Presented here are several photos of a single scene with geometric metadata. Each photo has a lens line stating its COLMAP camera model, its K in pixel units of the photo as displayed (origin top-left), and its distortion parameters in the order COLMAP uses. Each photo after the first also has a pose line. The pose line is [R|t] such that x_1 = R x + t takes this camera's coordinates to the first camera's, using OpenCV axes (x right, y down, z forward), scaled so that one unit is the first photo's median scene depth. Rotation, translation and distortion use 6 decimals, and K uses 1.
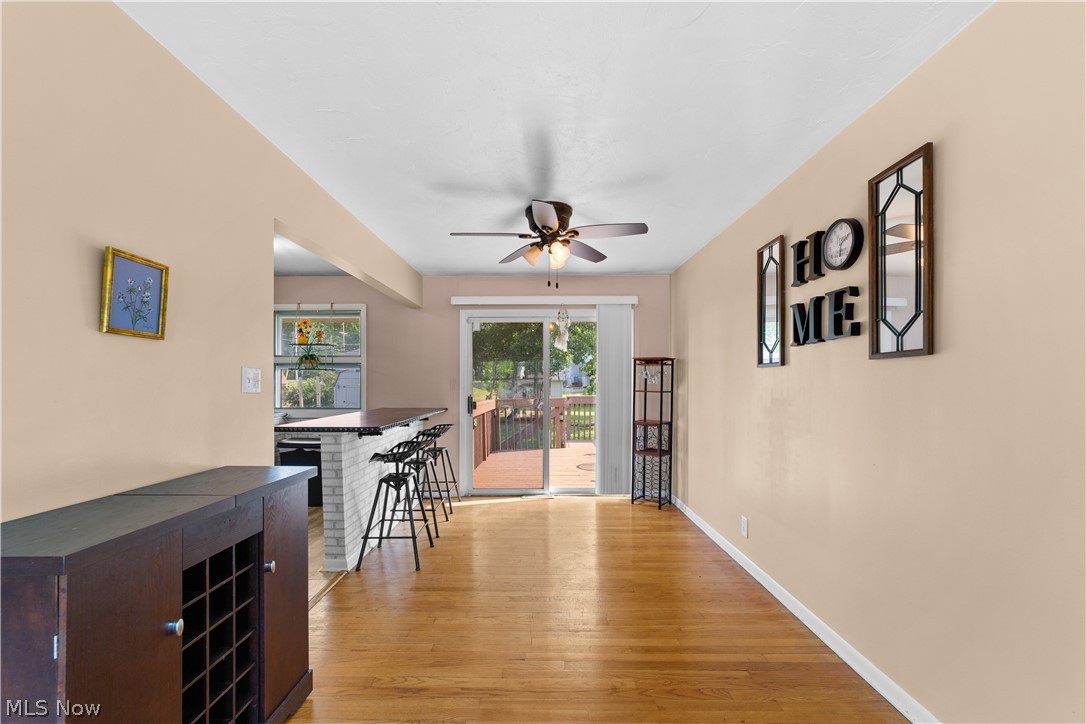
lens RADIAL K [[420.2, 0, 545.7], [0, 420.2, 383.3], [0, 0, 1]] dist [0.001344, 0.000182]
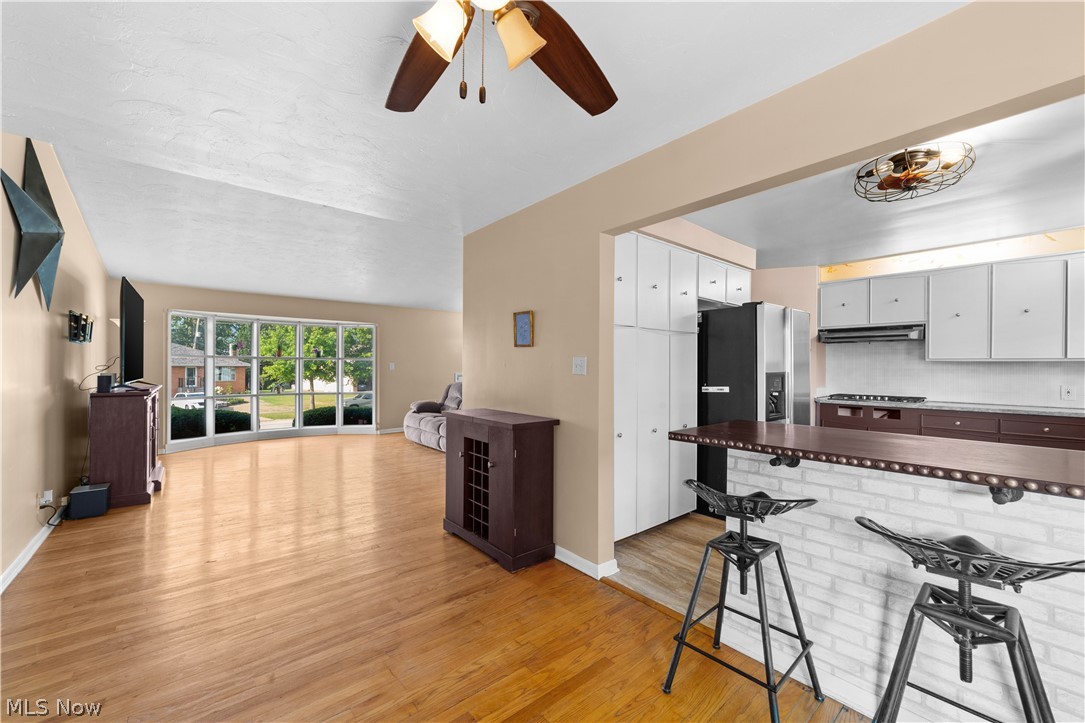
lens RADIAL K [[421.8, 0, 537.7], [0, 421.8, 369.7], [0, 0, 1]] dist [0.001505, 0.000126]
pose [[-0.771453, -0.000521, -0.636286, 1.346645], [-0.005828, 0.999964, 0.006247, 0.012177], [0.636259, 0.008528, -0.771428, 1.633587]]
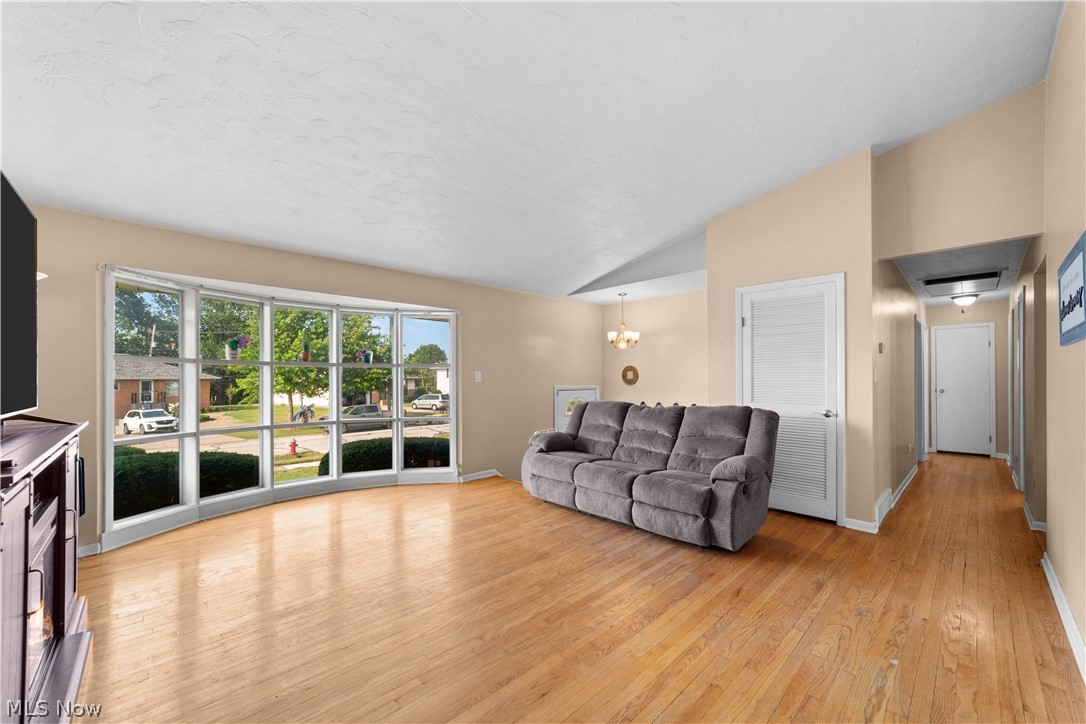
lens RADIAL K [[406.9, 0, 531.3], [0, 406.9, 380.0], [0, 0, 1]] dist [0.000301, 0.000049]
pose [[-0.724185, 0.004943, -0.689588, 1.346745], [0.001821, 0.999985, 0.005256, 0.012220], [0.689604, 0.002550, -0.724182, 1.624323]]
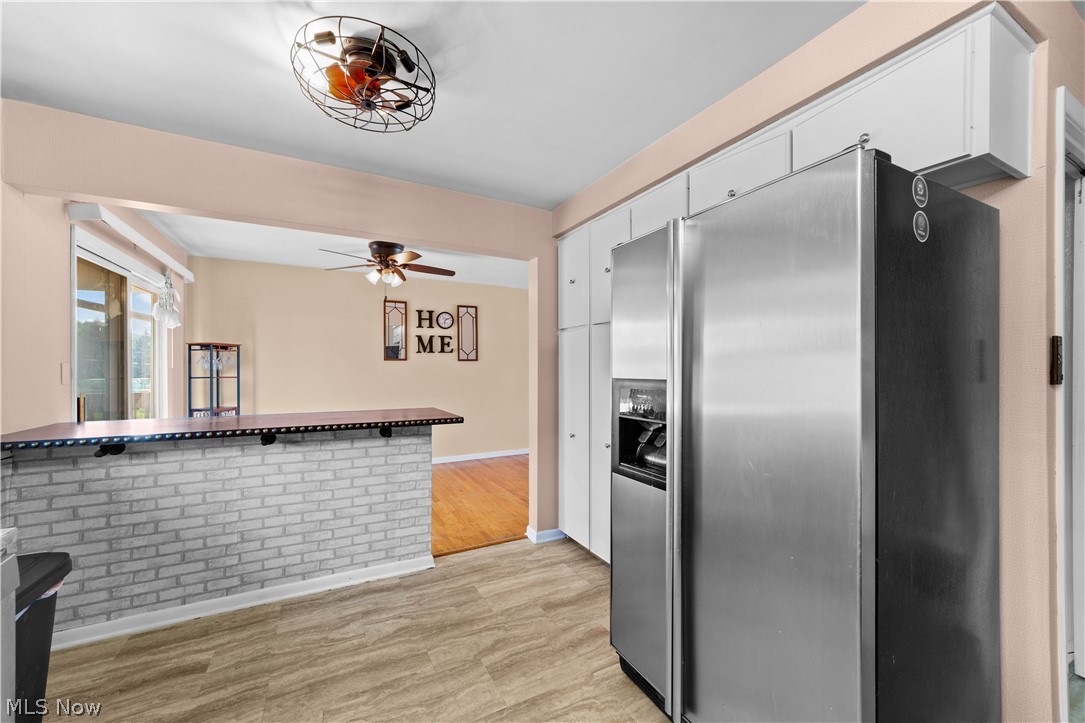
lens RADIAL K [[421.8, 0, 537.7], [0, 421.8, 369.7], [0, 0, 1]] dist [0.001505, 0.000126]
pose [[-0.462030, 0.002267, 0.886861, -1.742786], [0.004856, 0.999988, -0.000026, 0.008667], [-0.886851, 0.004295, -0.462035, 1.443675]]
